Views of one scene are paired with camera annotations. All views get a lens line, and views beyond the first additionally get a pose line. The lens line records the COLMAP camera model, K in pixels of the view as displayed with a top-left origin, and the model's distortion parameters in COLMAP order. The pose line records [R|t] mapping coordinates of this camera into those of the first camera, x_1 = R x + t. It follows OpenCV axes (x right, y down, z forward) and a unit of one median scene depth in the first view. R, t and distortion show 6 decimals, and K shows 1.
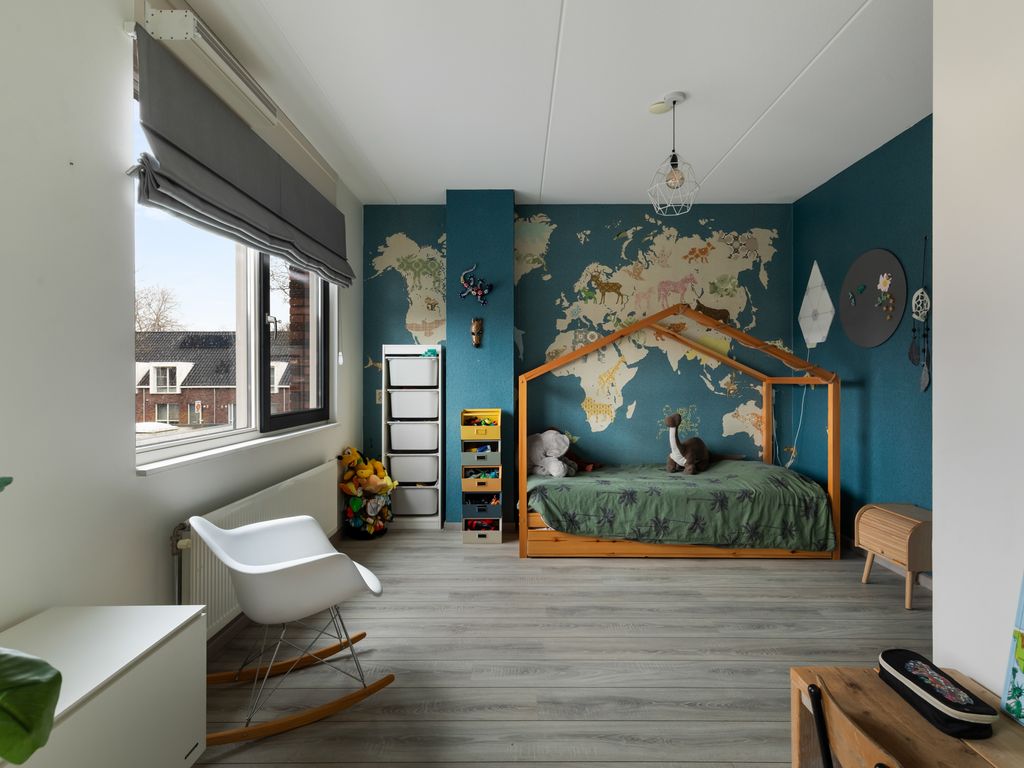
lens RADIAL K [[514.7, 0, 512.7], [0, 514.7, 376.0], [0, 0, 1]] dist [0.002000, -0.001544]
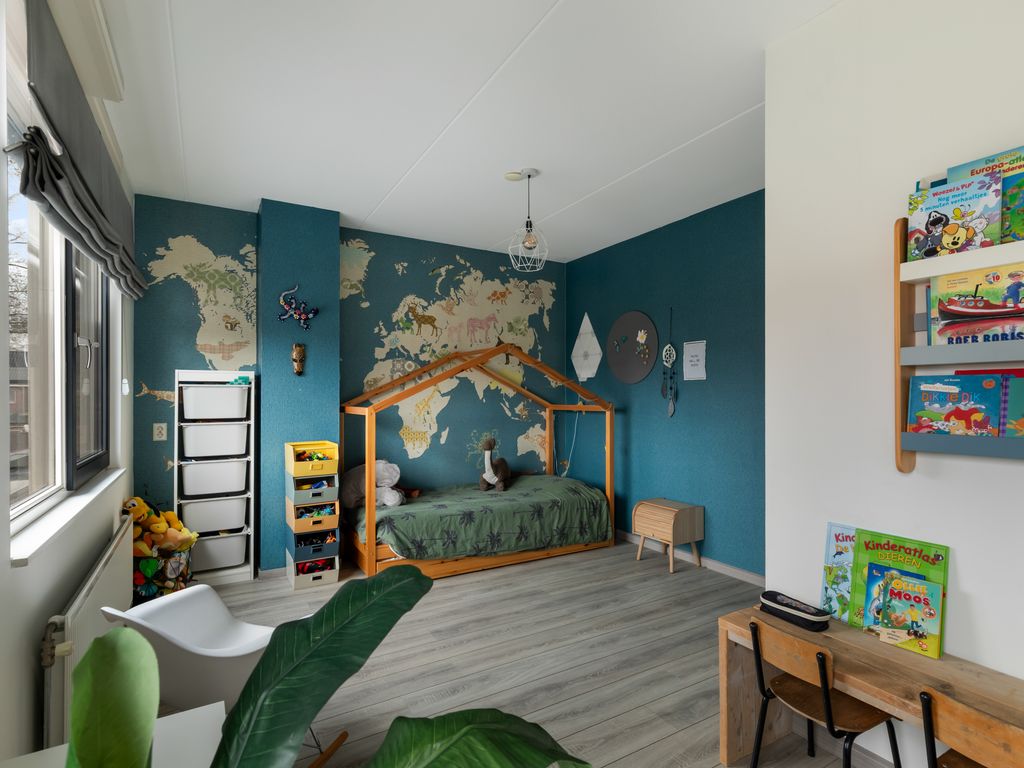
lens RADIAL K [[517.6, 0, 510.5], [0, 517.6, 391.8], [0, 0, 1]] dist [0.003729, -0.000256]
pose [[0.856775, 0.004281, 0.515673, -0.227057], [-0.002868, 0.999990, -0.003536, -0.024352], [-0.515683, 0.001551, 0.856778, 0.007533]]
